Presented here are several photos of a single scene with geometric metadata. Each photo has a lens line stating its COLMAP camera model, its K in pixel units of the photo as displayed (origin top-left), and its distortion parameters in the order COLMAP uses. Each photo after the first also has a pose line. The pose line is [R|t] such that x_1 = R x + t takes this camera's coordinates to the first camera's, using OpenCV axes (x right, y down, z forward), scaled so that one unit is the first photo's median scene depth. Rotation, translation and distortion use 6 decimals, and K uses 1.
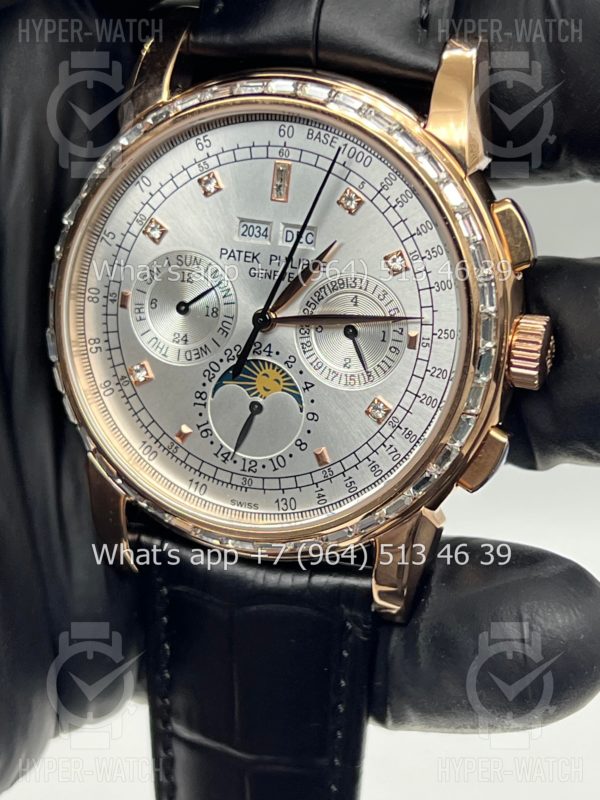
lens RADIAL K [[1825.5, 0, 301.4], [0, 1825.5, 401.2], [0, 0, 1]] dist [0.285014, 0.000000]
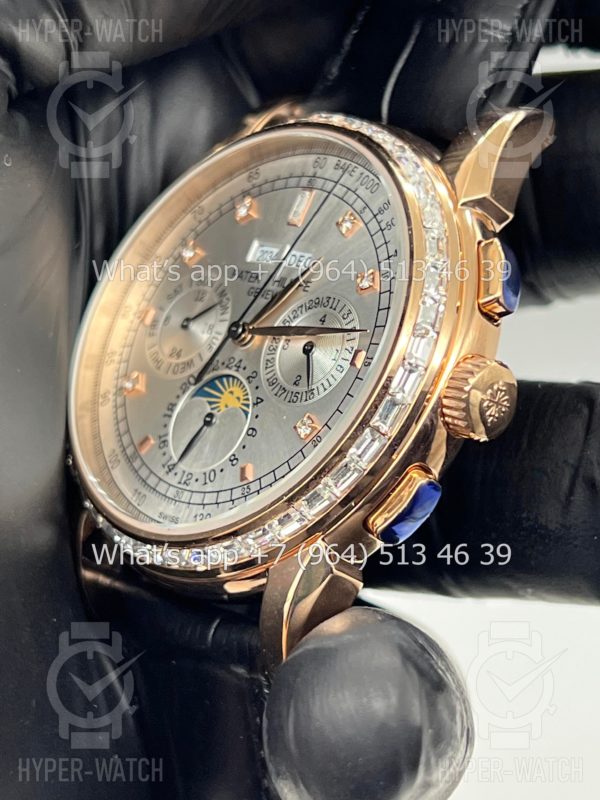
lens RADIAL K [[1825.5, 0, 301.5], [0, 1825.5, 401.2], [0, 0, 1]] dist [0.285014, 0.000000]
pose [[0.873020, 0.157569, -0.461527, 0.452931], [-0.329417, 0.888367, -0.319825, 0.282397], [0.359611, 0.431249, 0.827469, 0.230472]]
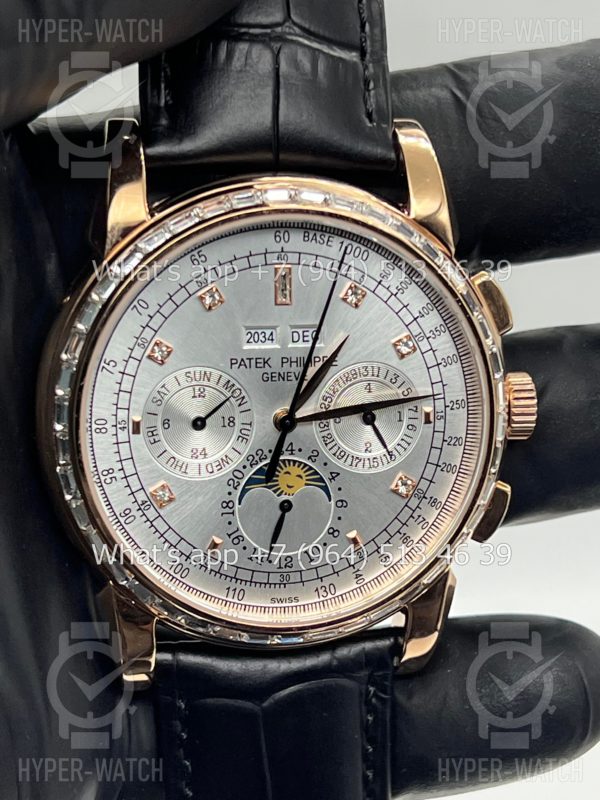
lens RADIAL K [[1825.5, 0, 304.0], [0, 1825.5, 448.2], [0, 0, 1]] dist [0.285014, 0.000000]
pose [[0.878216, -0.191760, 0.438139, -0.460305], [0.163578, 0.981285, 0.101600, -0.131165], [-0.449421, -0.017557, 0.893147, 0.079732]]
